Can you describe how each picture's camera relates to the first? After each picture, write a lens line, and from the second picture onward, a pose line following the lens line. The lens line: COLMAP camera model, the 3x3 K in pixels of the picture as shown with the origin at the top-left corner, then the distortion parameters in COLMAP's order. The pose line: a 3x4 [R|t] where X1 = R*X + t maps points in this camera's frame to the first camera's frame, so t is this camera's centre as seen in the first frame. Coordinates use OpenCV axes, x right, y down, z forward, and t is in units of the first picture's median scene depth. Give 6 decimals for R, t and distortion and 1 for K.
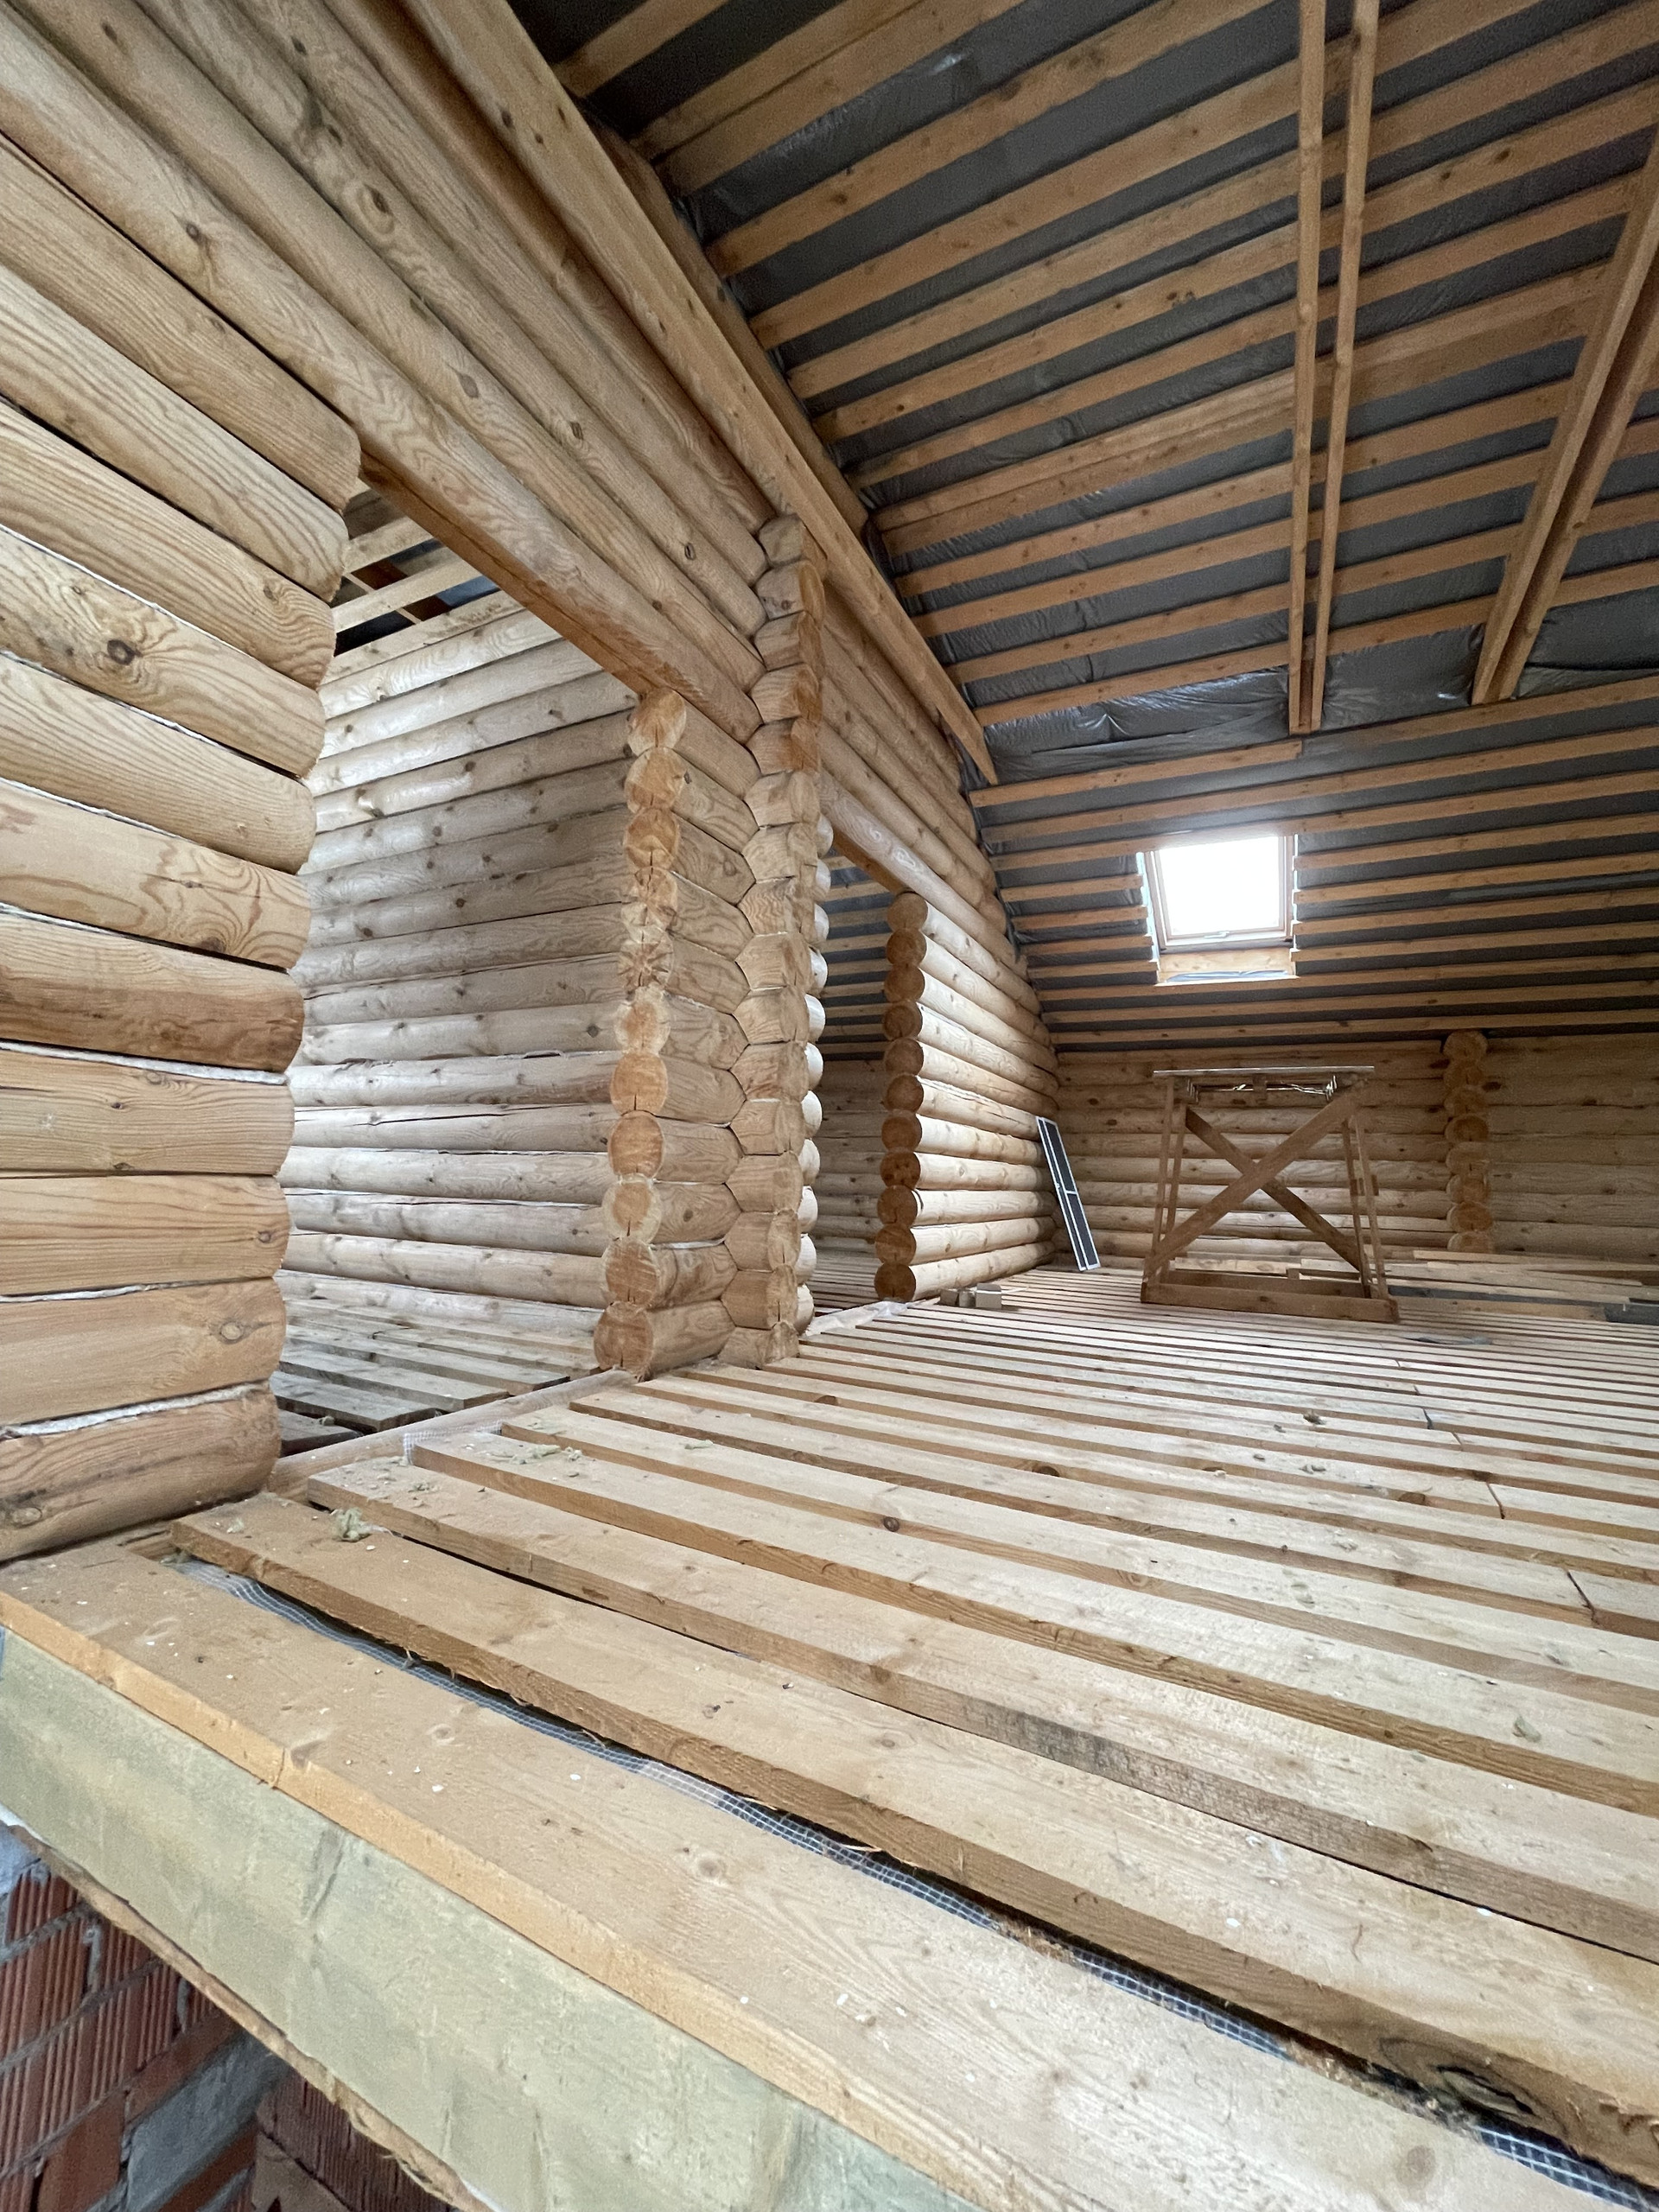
lens RADIAL K [[890.4, 0, 823.5], [0, 890.4, 1107.8], [0, 0, 1]] dist [-0.000089, -0.000417]
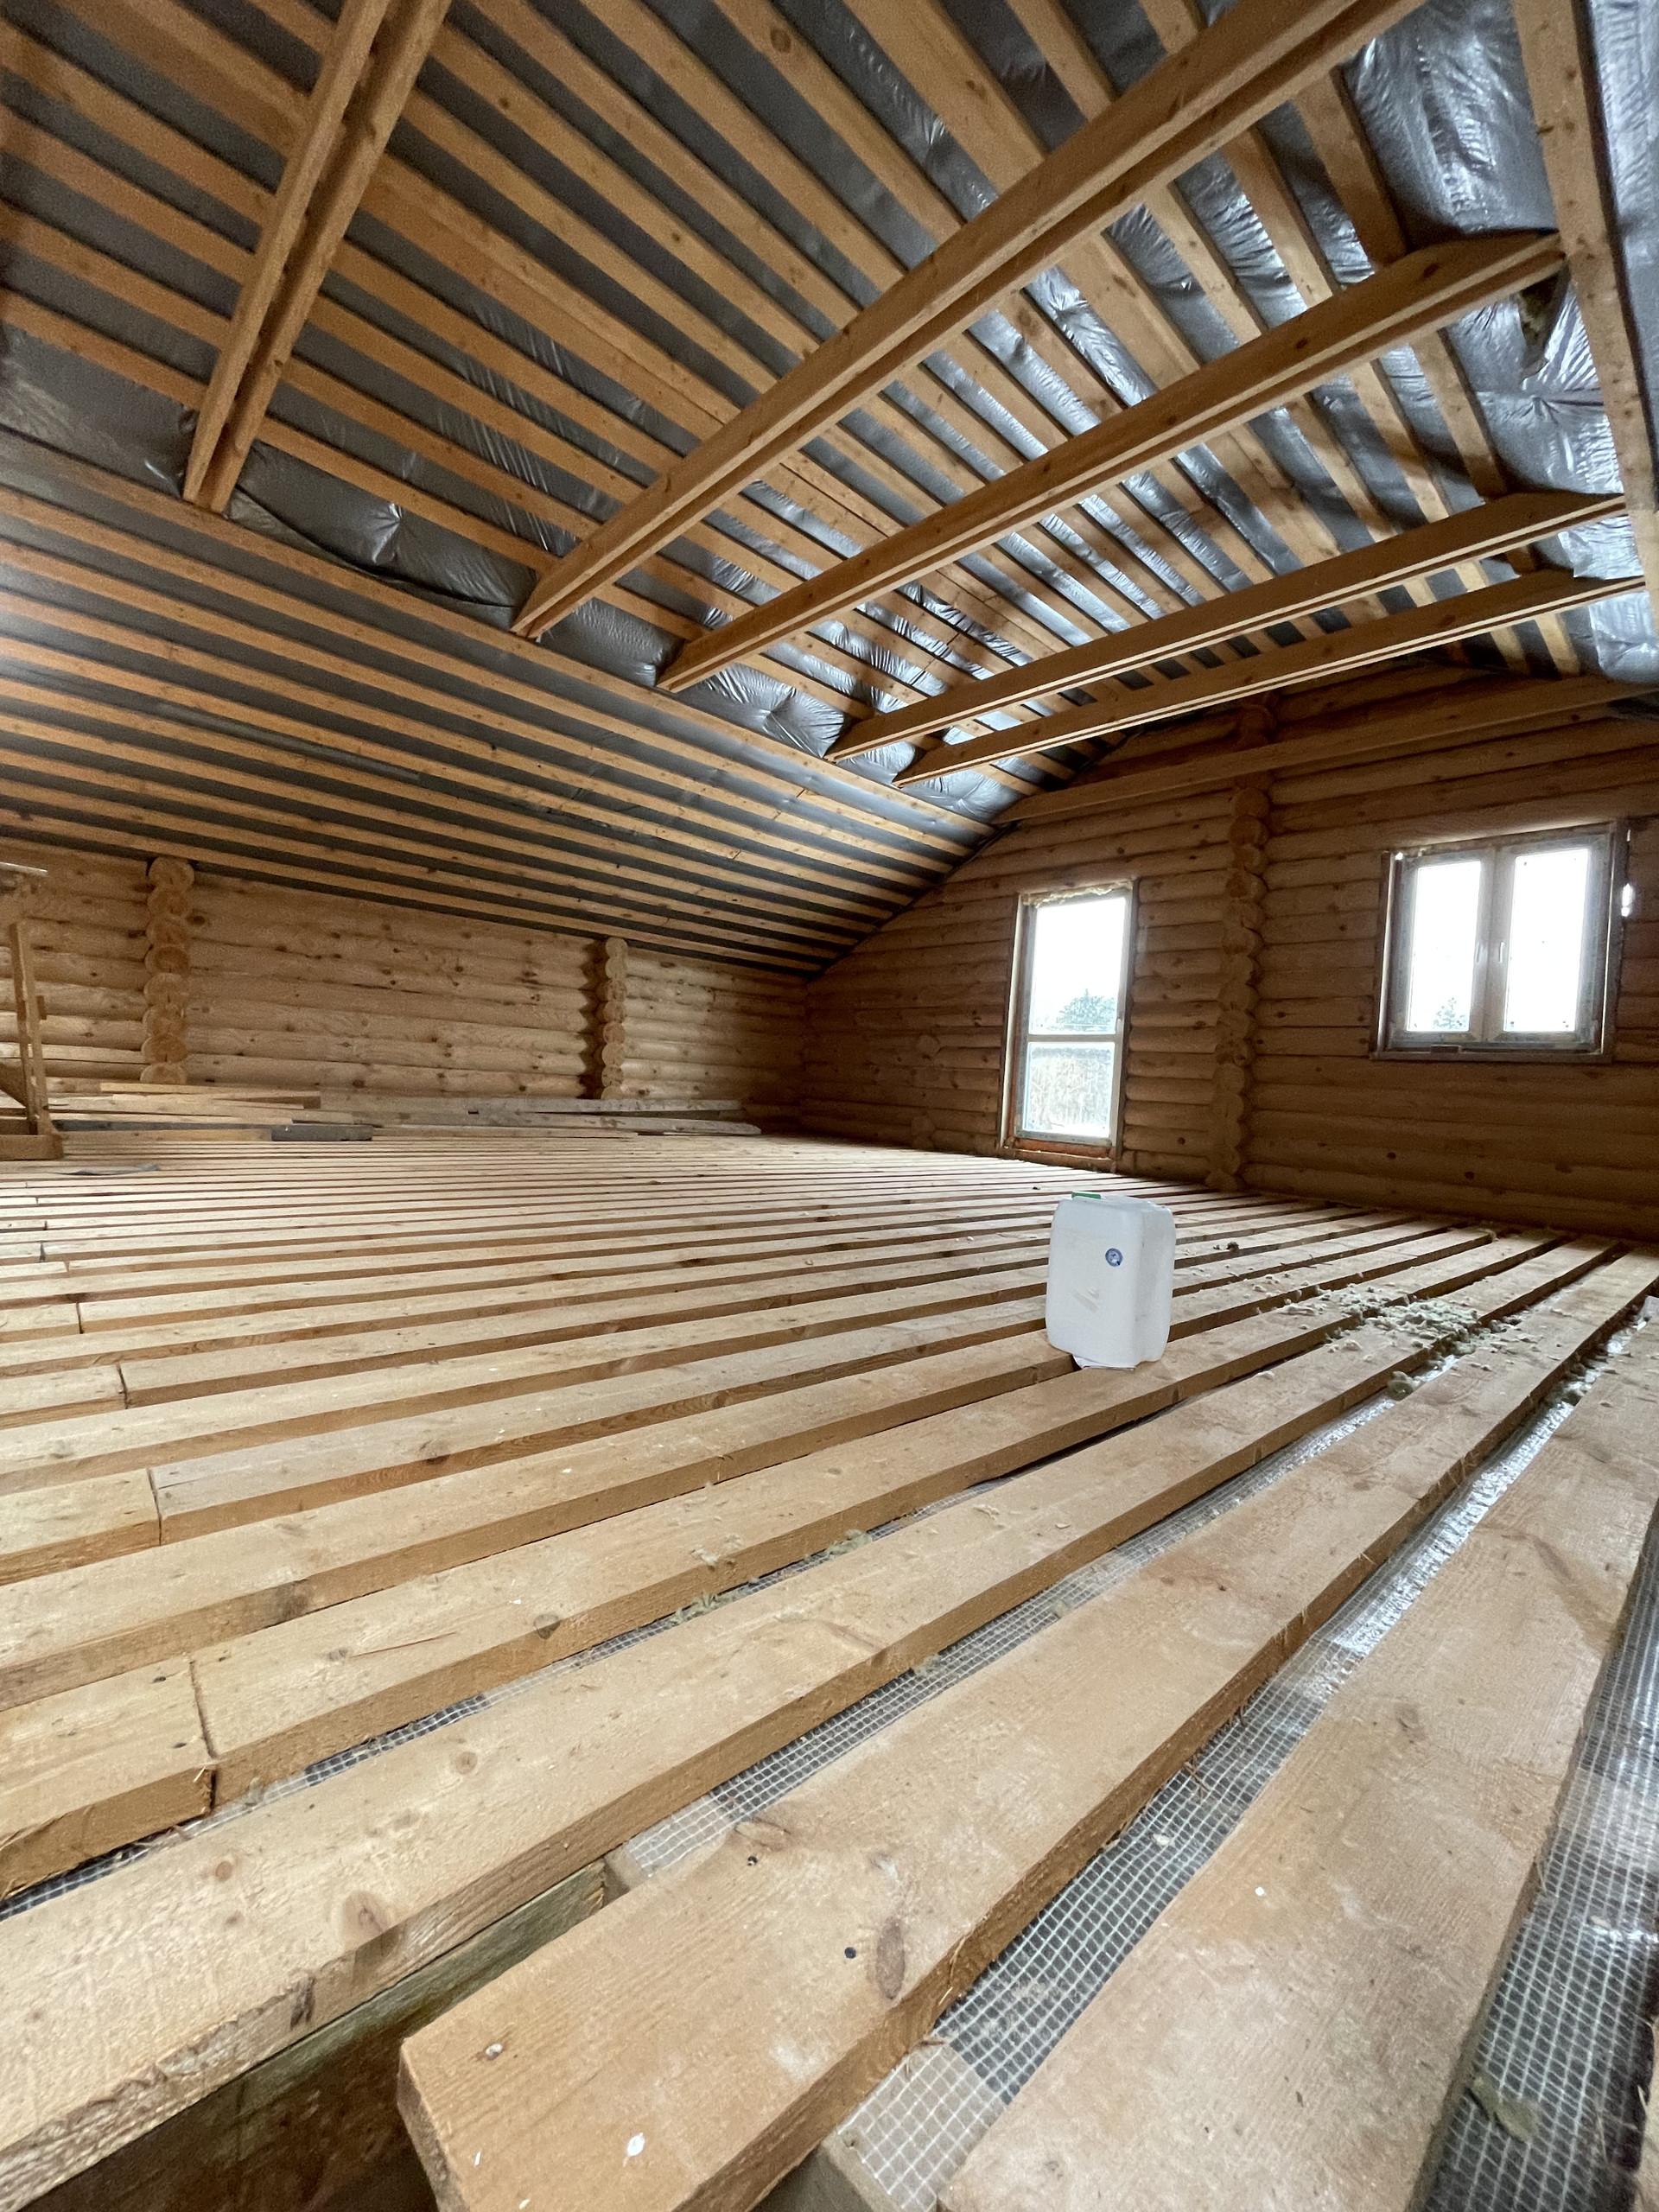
lens RADIAL K [[891.1, 0, 820.4], [0, 891.1, 1108.0], [0, 0, 1]] dist [-0.001893, -0.000291]
pose [[0.337194, -0.038777, 0.940636, 0.052741], [-0.129561, 0.987733, 0.087163, 0.009345], [-0.932477, -0.151261, 0.328034, -0.022010]]
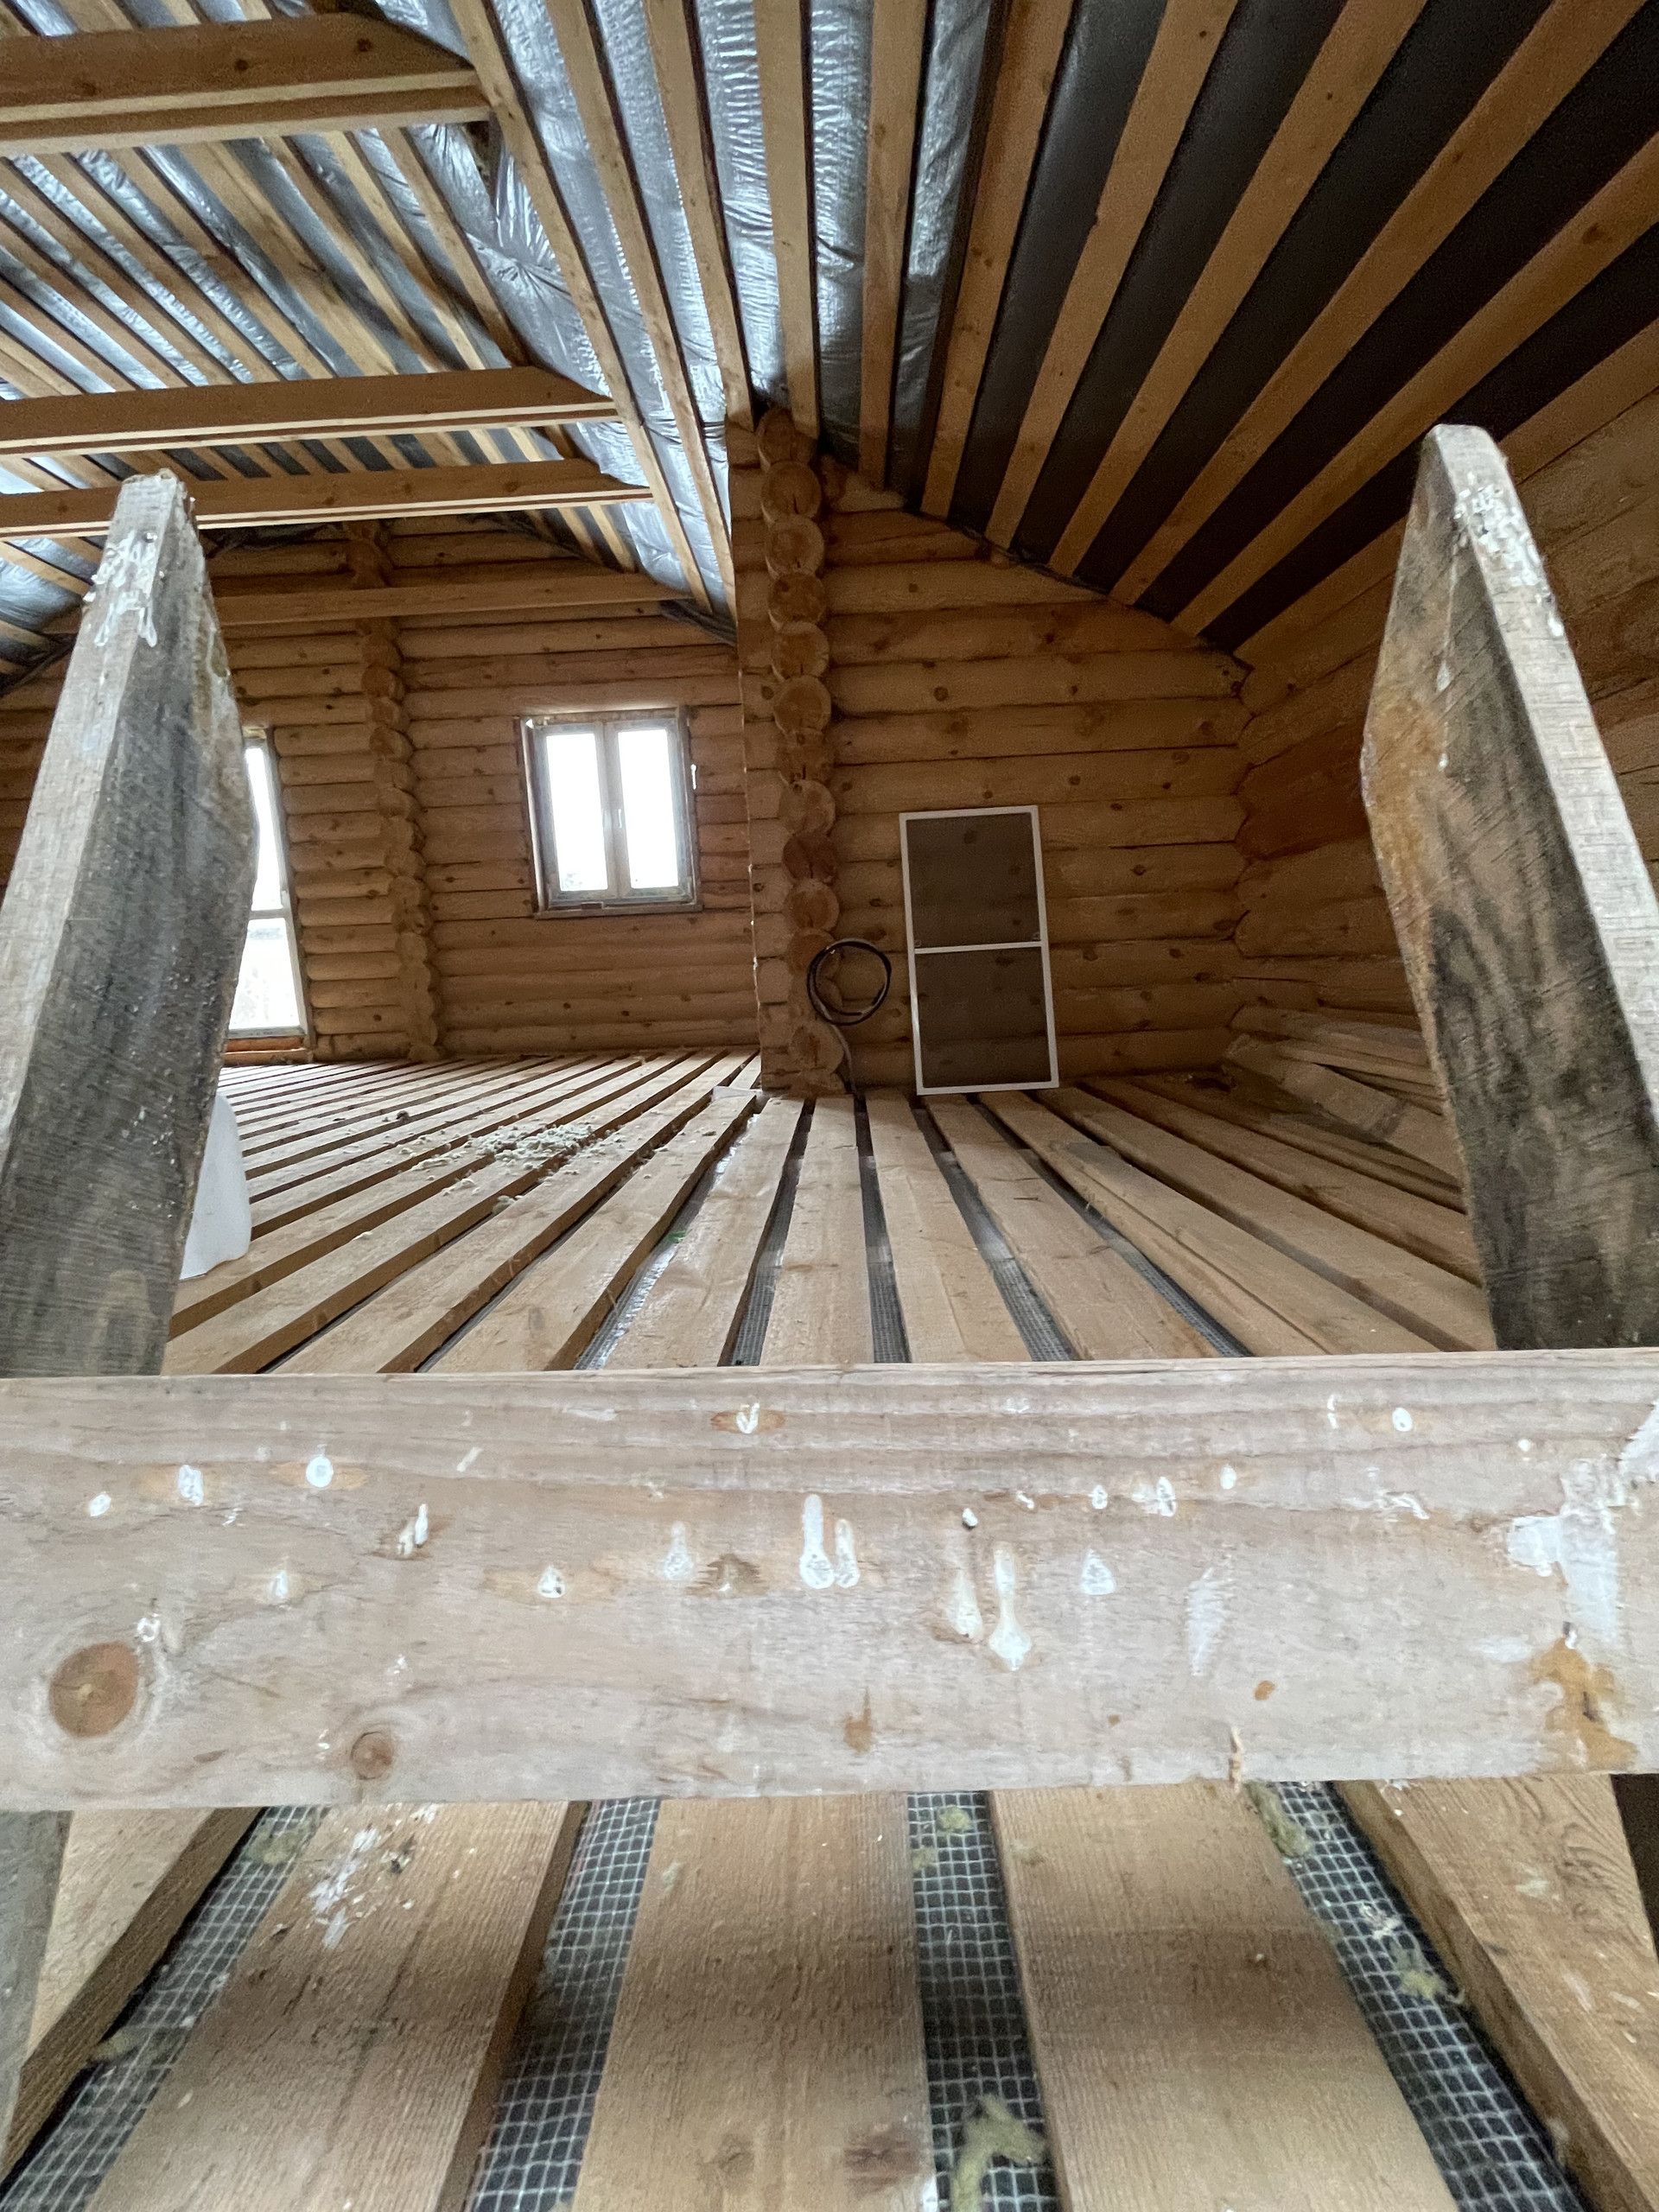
lens RADIAL K [[890.4, 0, 823.5], [0, 890.4, 1107.8], [0, 0, 1]] dist [-0.000089, -0.000417]
pose [[-0.439294, -0.154944, 0.884880, 0.056799], [-0.044997, 0.987572, 0.150587, 0.010517], [-0.897216, 0.026335, -0.440807, -0.118462]]
